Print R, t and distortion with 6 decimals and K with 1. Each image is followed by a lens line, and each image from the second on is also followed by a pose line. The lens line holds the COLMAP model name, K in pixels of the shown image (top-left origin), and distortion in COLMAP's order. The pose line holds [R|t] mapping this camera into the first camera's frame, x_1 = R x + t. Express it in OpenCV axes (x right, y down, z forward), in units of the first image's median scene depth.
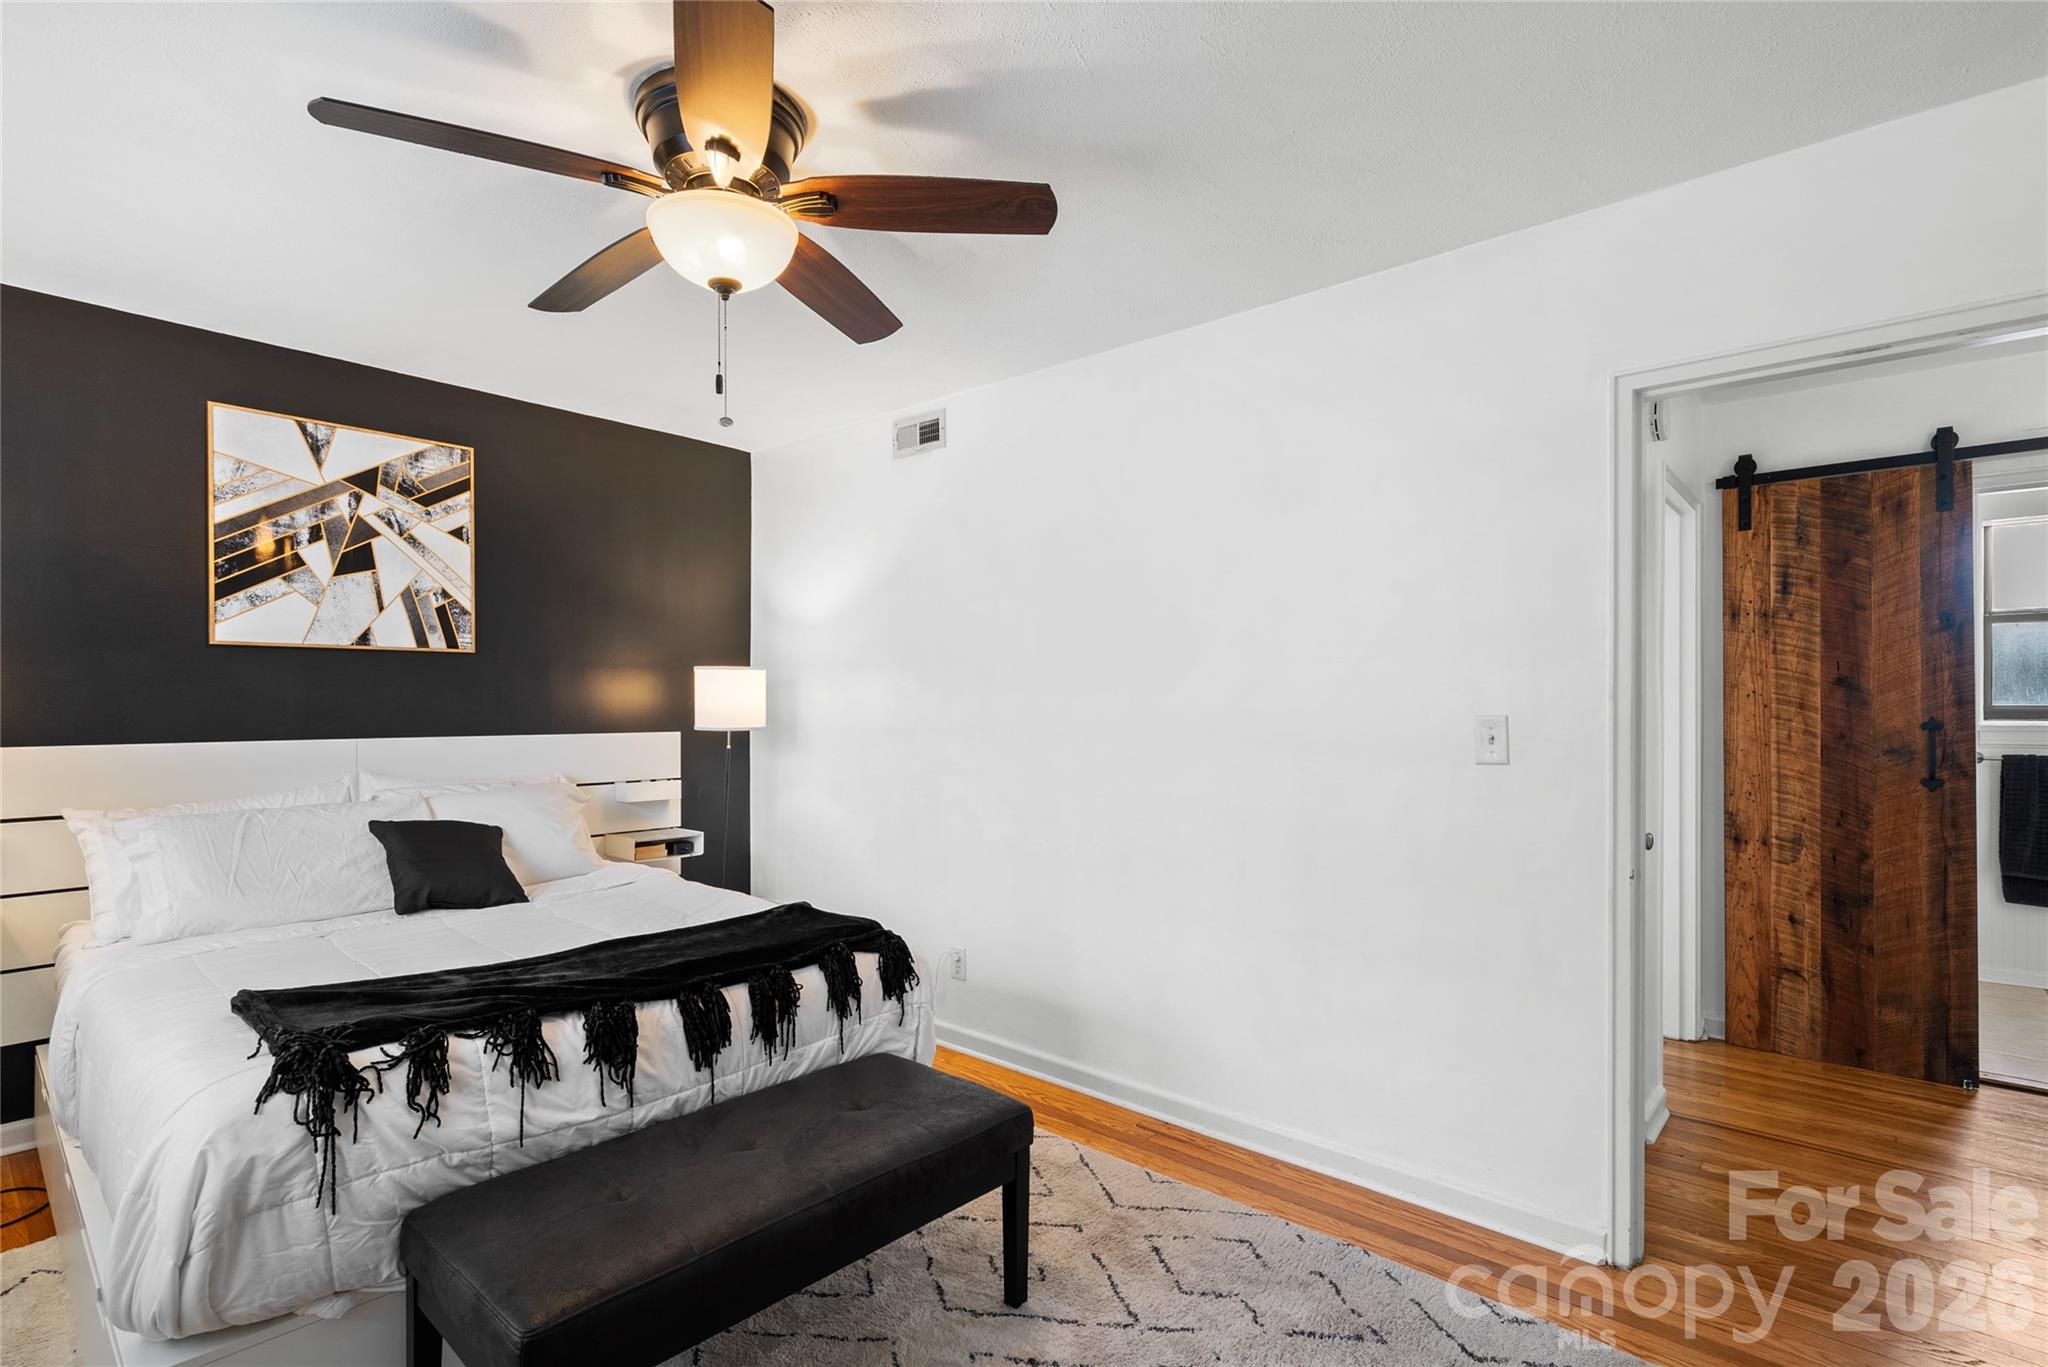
lens RADIAL K [[988.7, 0, 1028.5], [0, 988.7, 704.1], [0, 0, 1]] dist [-0.000675, -0.000059]
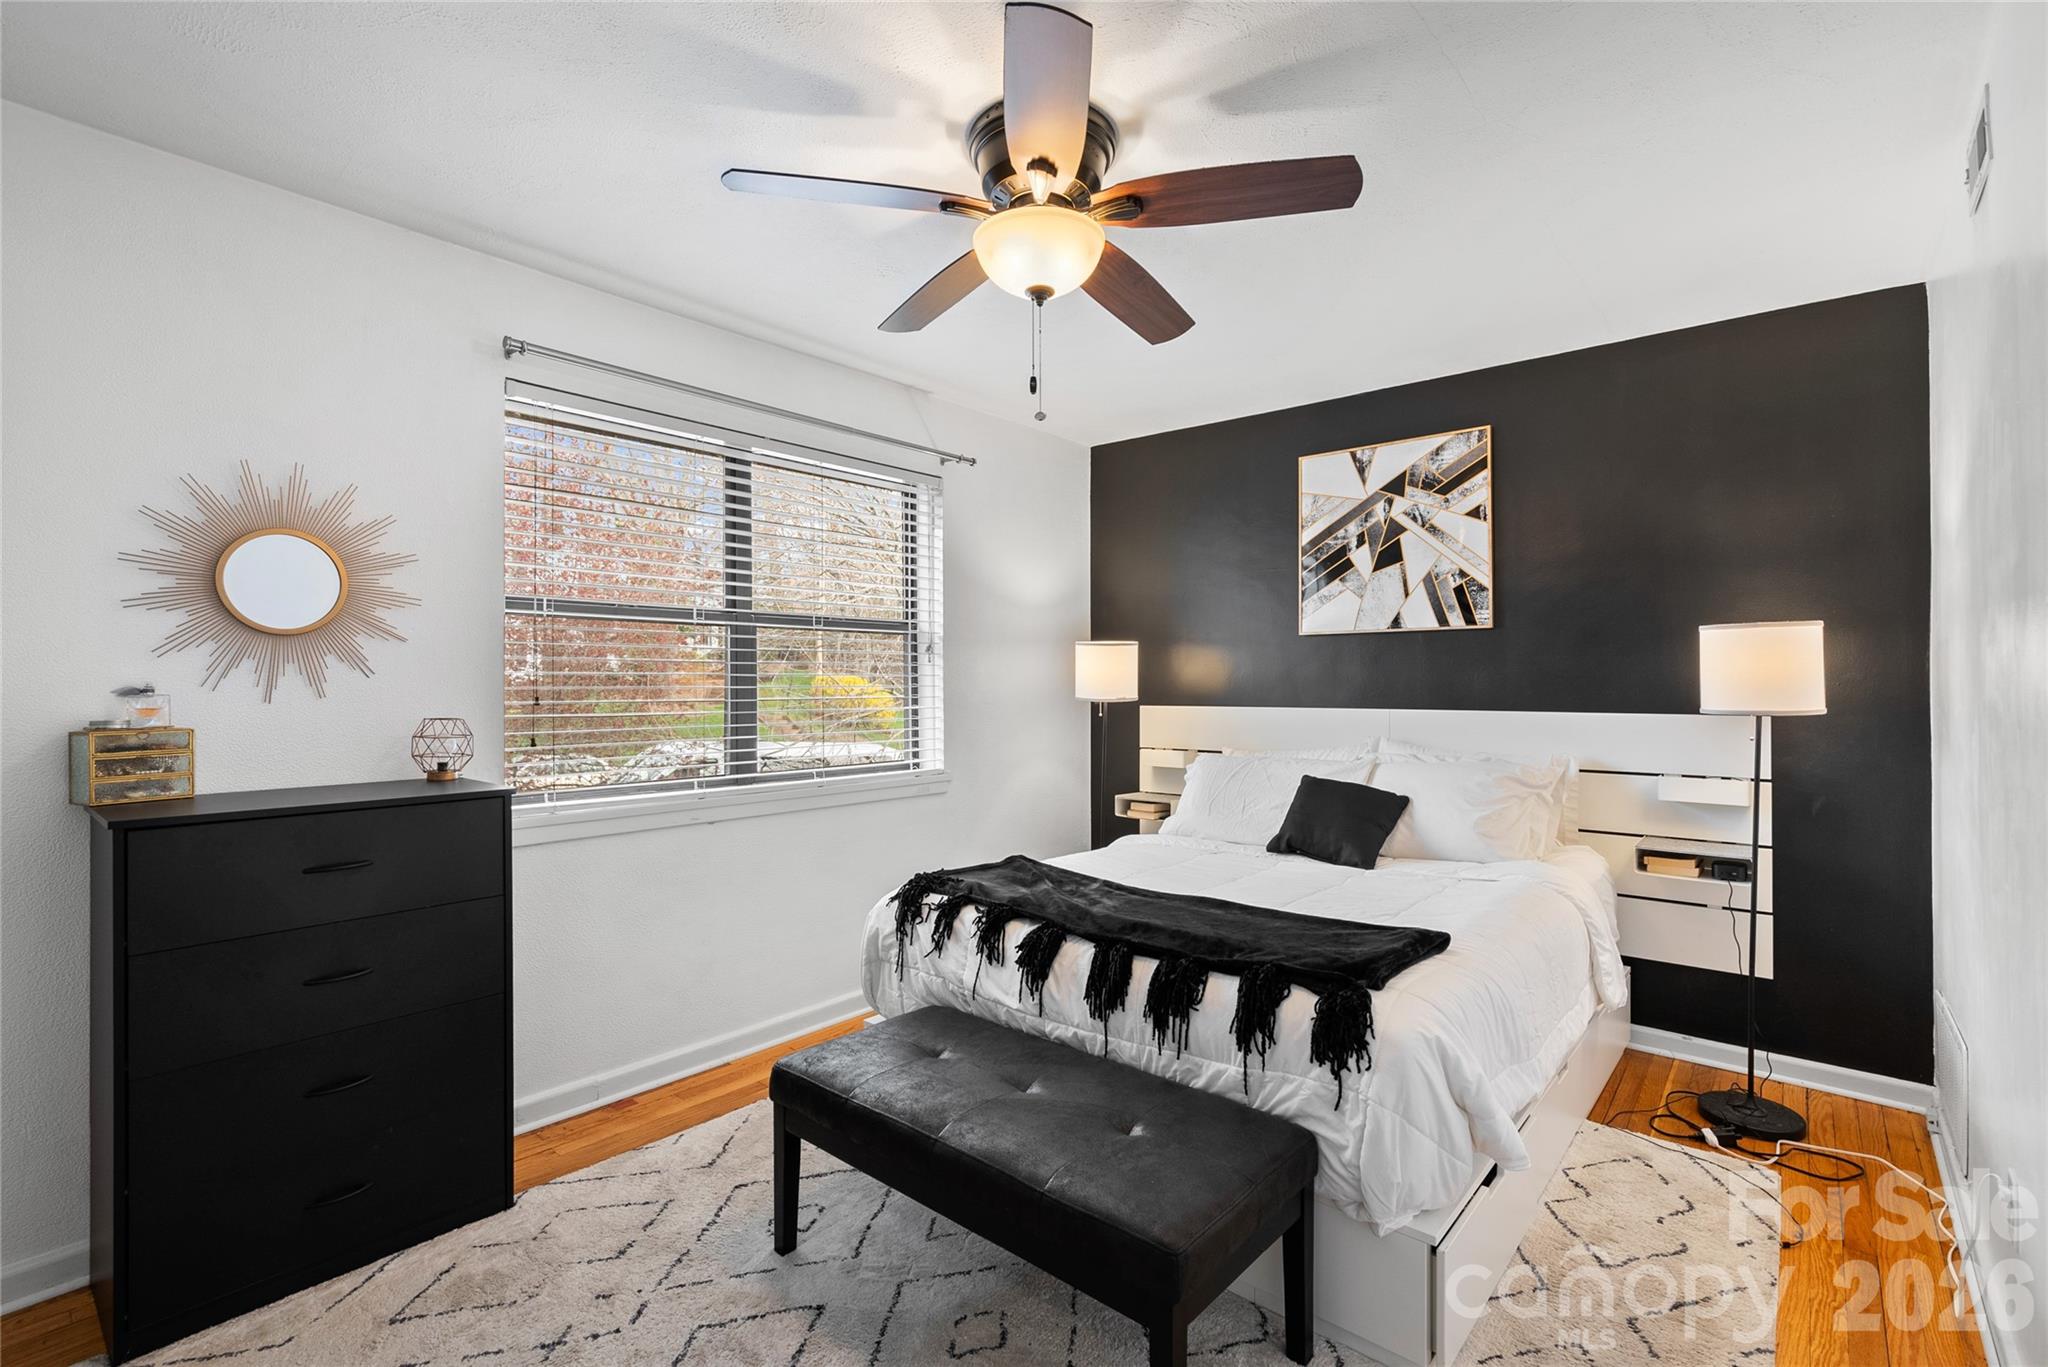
lens RADIAL K [[941.6, 0, 1034.6], [0, 941.6, 676.2], [0, 0, 1]] dist [-0.008349, 0.002288]
pose [[0.017116, -0.007898, -0.999822, 0.422137], [-0.001767, 0.999967, -0.007929, 0.005995], [0.999852, 0.001902, 0.017101, 0.566149]]
